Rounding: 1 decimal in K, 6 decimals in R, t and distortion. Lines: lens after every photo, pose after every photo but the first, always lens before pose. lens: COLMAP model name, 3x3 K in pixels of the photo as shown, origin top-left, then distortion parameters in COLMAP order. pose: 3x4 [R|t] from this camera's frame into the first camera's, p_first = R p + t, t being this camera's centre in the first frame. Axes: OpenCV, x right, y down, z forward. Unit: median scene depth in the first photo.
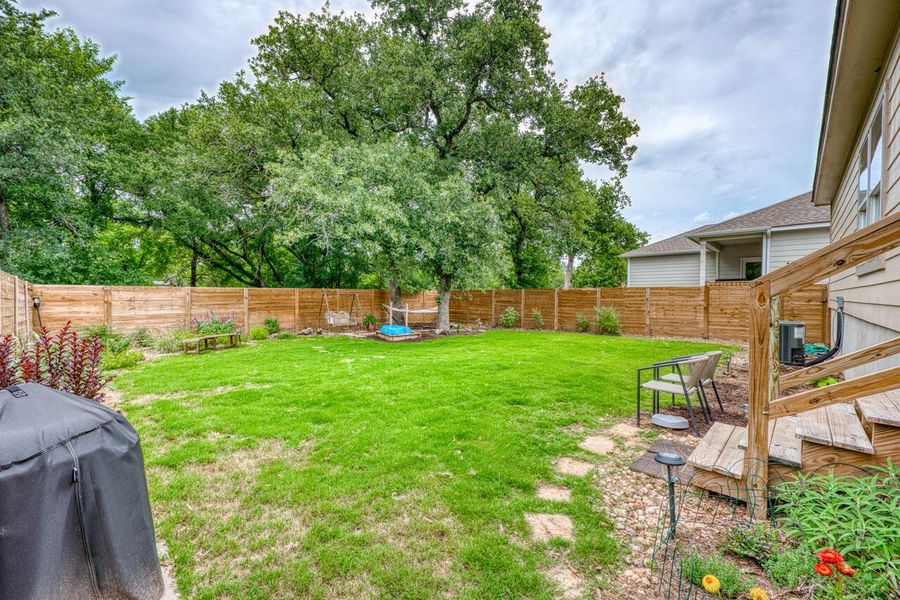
lens RADIAL K [[354.3, 0, 446.8], [0, 354.3, 298.2], [0, 0, 1]] dist [-0.002324, 0.000147]
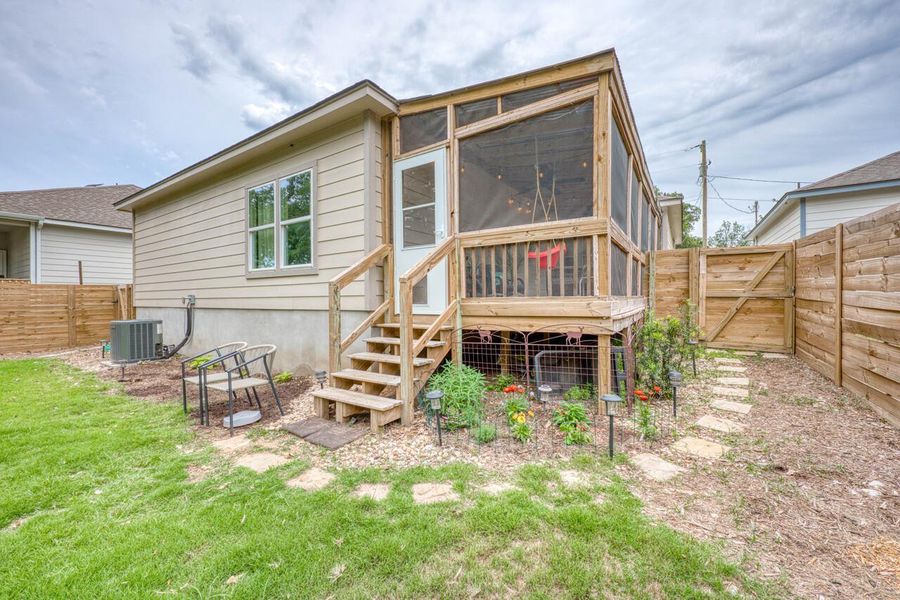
lens RADIAL K [[354.3, 0, 446.9], [0, 354.3, 299.7], [0, 0, 1]] dist [-0.002324, 0.000147]
pose [[-0.192080, -0.008271, 0.981344, -0.452061], [0.016509, 0.999796, 0.011658, 0.022635], [-0.981240, 0.018440, -0.191904, 0.672451]]
